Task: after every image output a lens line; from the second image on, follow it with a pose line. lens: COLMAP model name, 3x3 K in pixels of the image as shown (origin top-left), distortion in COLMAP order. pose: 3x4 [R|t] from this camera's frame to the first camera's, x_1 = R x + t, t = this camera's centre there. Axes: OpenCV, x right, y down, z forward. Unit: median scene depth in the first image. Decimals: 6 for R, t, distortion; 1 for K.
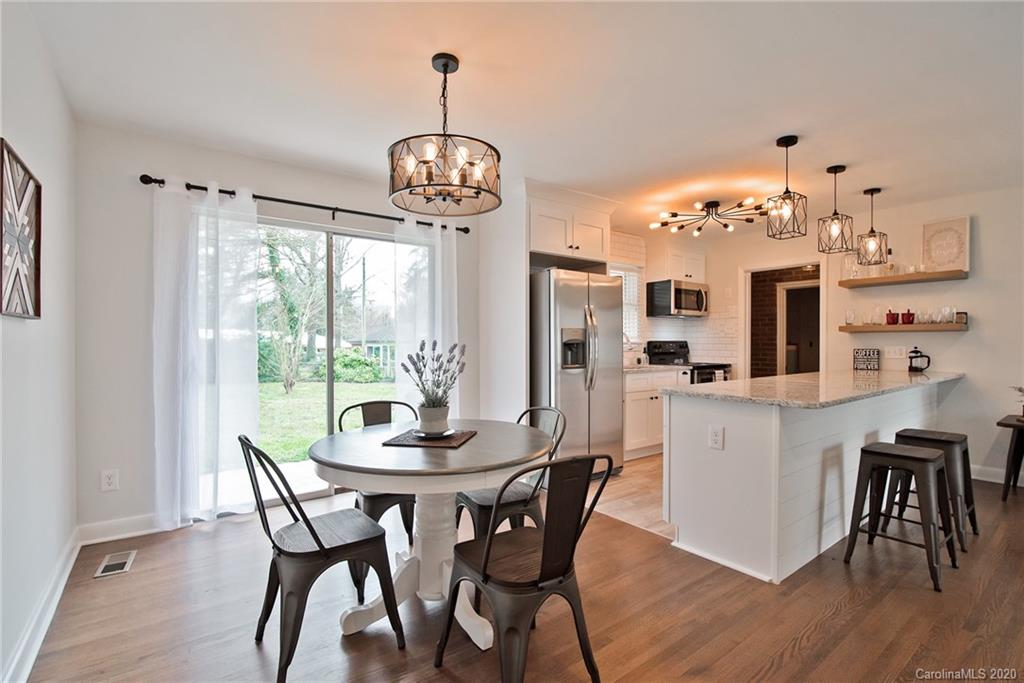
lens RADIAL K [[458.7, 0, 512.0], [0, 458.7, 345.7], [0, 0, 1]] dist [-0.018928, 0.000719]
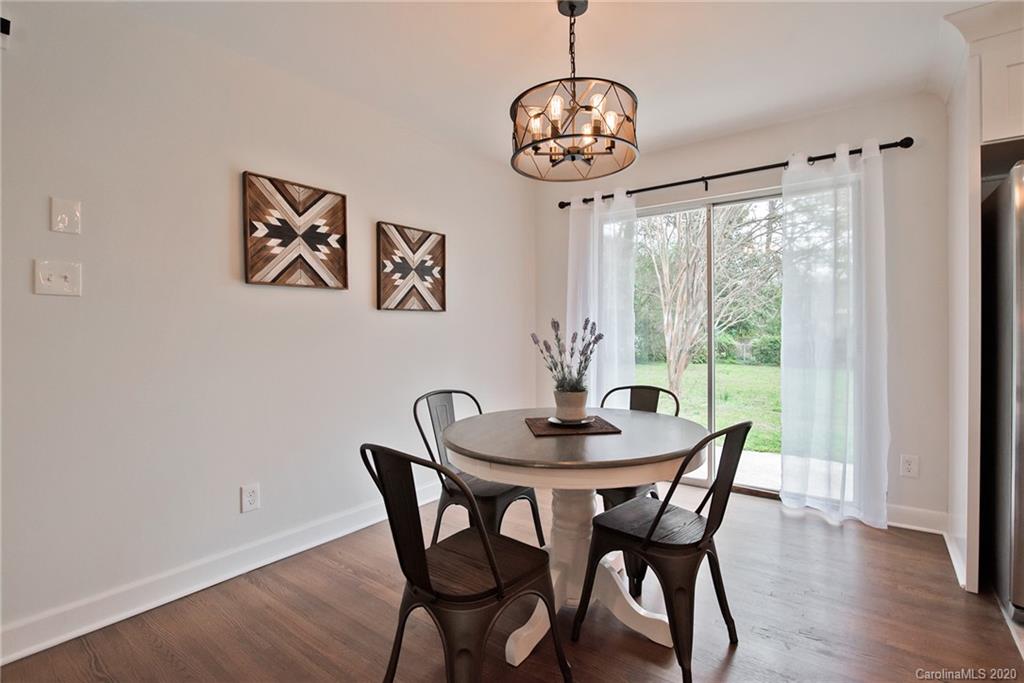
lens RADIAL K [[477.9, 0, 546.2], [0, 477.9, 338.5], [0, 0, 1]] dist [-0.027017, 0.000224]
pose [[0.324572, 0.016618, -0.945715, 0.347476], [-0.000490, 0.999848, 0.017401, 0.005463], [0.945861, -0.005185, 0.324531, 0.317766]]
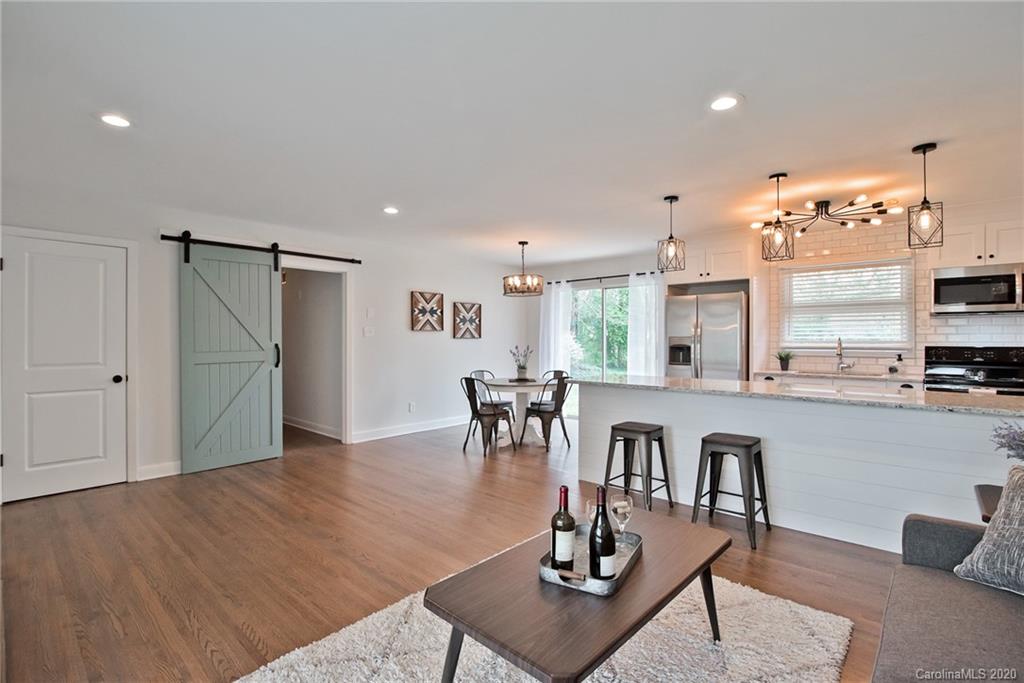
lens RADIAL K [[471.1, 0, 526.2], [0, 471.1, 338.7], [0, 0, 1]] dist [-0.028223, 0.000684]
pose [[0.225598, 0.001603, -0.974219, 1.271008], [-0.008592, 0.999963, -0.000344, -0.024008], [0.974182, 0.008448, 0.225604, 0.188101]]
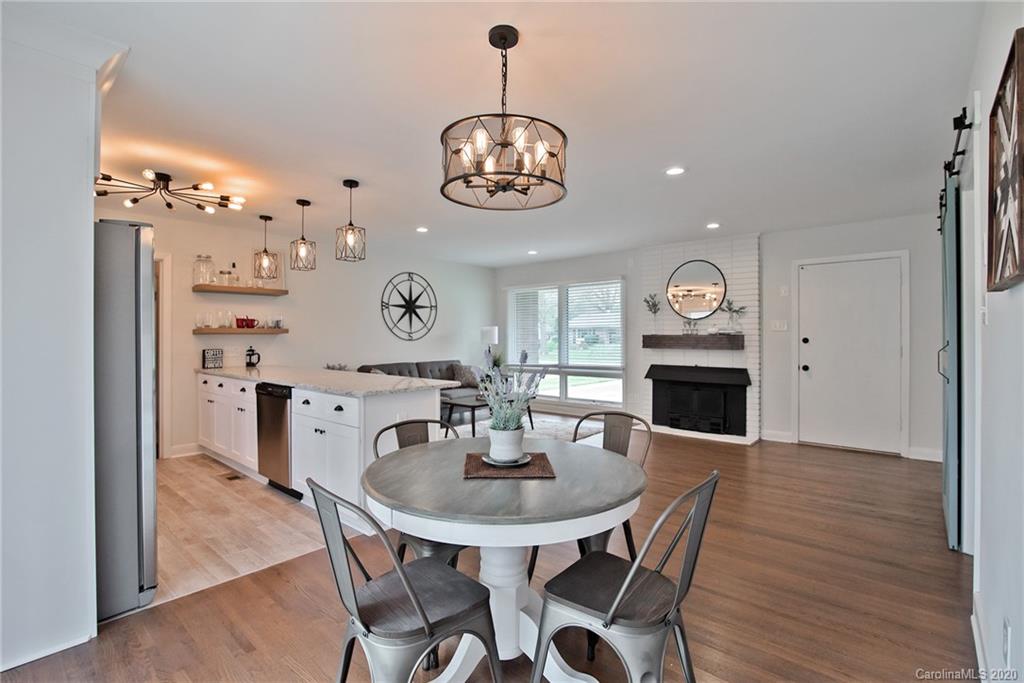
lens RADIAL K [[469.3, 0, 517.7], [0, 469.3, 335.5], [0, 0, 1]] dist [-0.027790, 0.000063]
pose [[-0.221497, -0.001314, 0.975160, -0.521562], [0.008374, 0.999960, 0.003250, -0.025745], [-0.975125, 0.008886, -0.221477, 0.572956]]
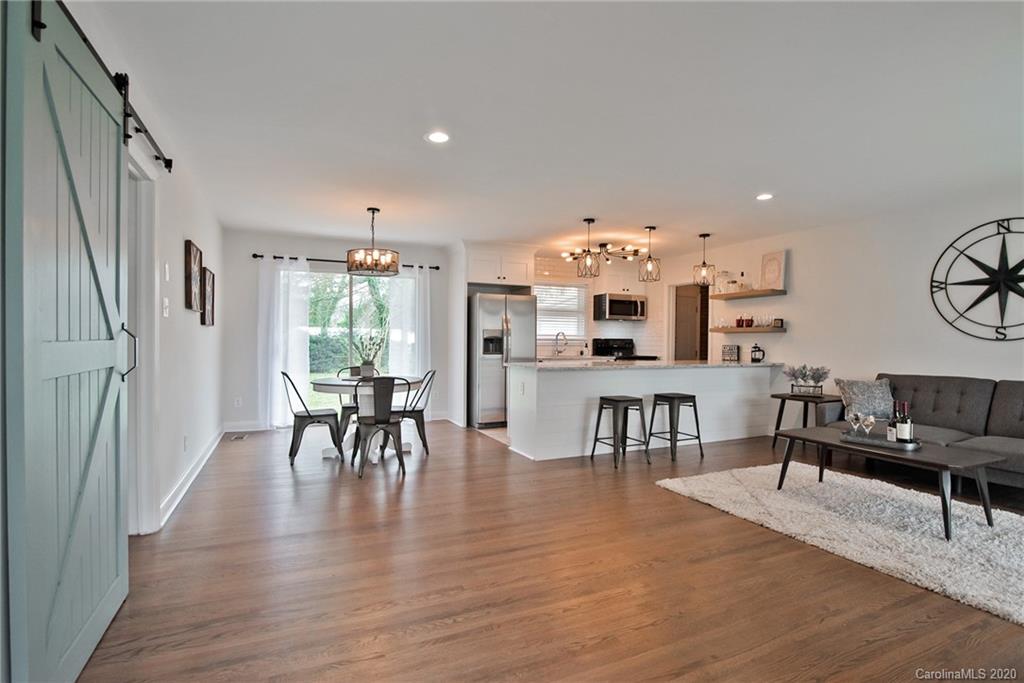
lens RADIAL K [[457.7, 0, 506.0], [0, 457.7, 347.5], [0, 0, 1]] dist [-0.026318, 0.001055]
pose [[0.980536, 0.005218, -0.196268, 0.421476], [-0.003110, 0.999934, 0.011046, 0.001443], [0.196313, -0.010220, 0.980488, -0.512730]]
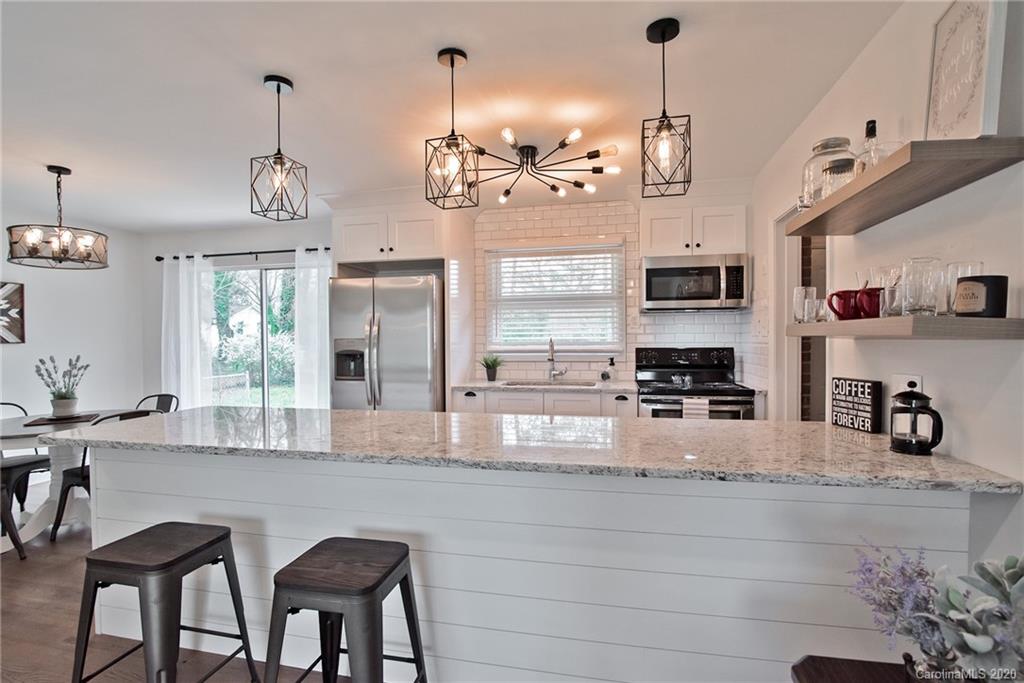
lens RADIAL K [[465.7, 0, 518.5], [0, 465.7, 345.7], [0, 0, 1]] dist [-0.020784, 0.000214]
pose [[0.674442, 0.008096, -0.738283, 0.959546], [0.000440, 0.999935, 0.011367, -0.030098], [0.738328, -0.007991, 0.674395, 0.536843]]
